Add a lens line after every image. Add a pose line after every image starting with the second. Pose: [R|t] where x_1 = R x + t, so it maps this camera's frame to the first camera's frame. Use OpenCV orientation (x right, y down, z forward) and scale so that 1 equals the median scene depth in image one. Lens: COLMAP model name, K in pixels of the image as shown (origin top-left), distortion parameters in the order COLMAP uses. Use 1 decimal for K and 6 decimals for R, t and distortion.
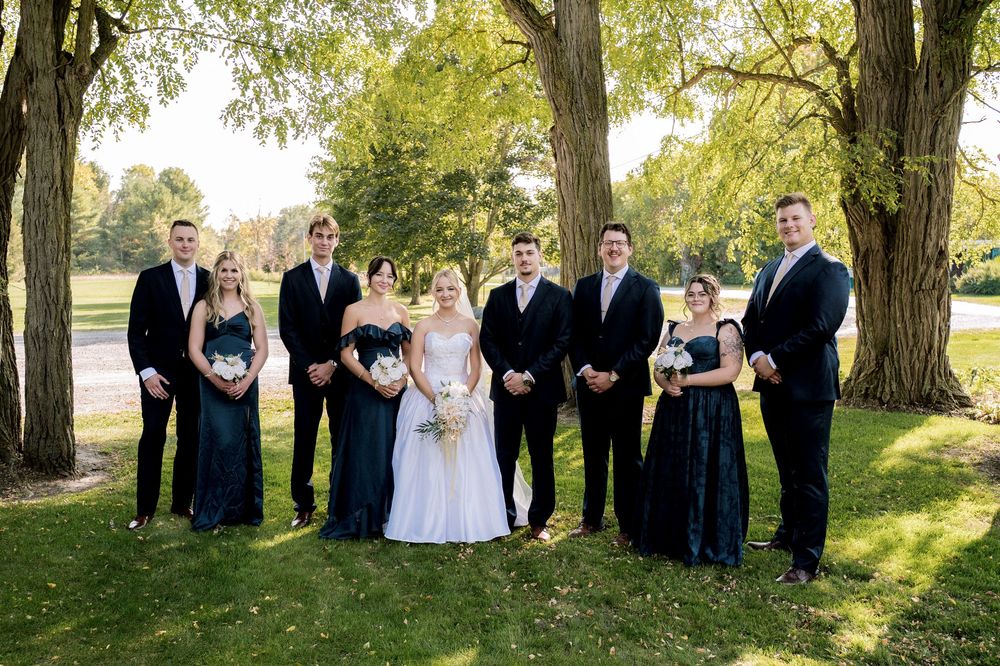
lens RADIAL K [[867.6, 0, 480.8], [0, 867.6, 348.2], [0, 0, 1]] dist [0.007581, -0.015475]
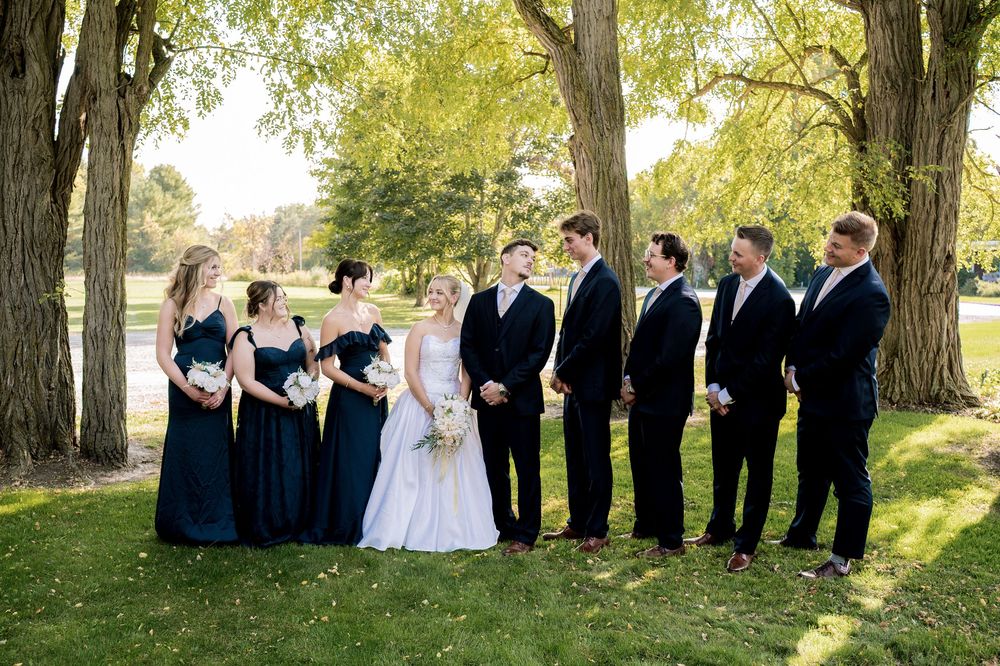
lens RADIAL K [[924.7, 0, 465.5], [0, 924.7, 337.1], [0, 0, 1]] dist [0.001109, 0.000000]
pose [[0.999918, 0.001554, -0.012725, -0.029539], [-0.001771, 0.999853, -0.017047, 0.004597], [0.012697, 0.017068, 0.999774, -0.103261]]
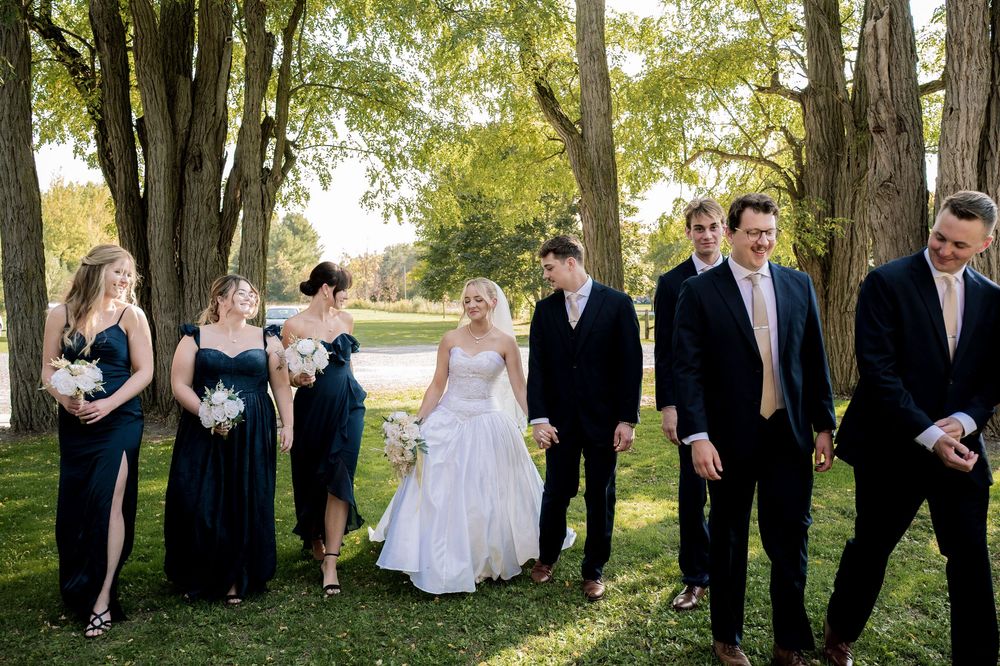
lens RADIAL K [[829.9, 0, 492.7], [0, 829.9, 332.5], [0, 0, 1]] dist [-0.018175, 0.016892]
pose [[0.995691, -0.002137, -0.092707, 0.064673], [-0.002418, 0.998796, -0.048998, 0.032006], [0.092701, 0.049011, 0.994487, -0.363069]]
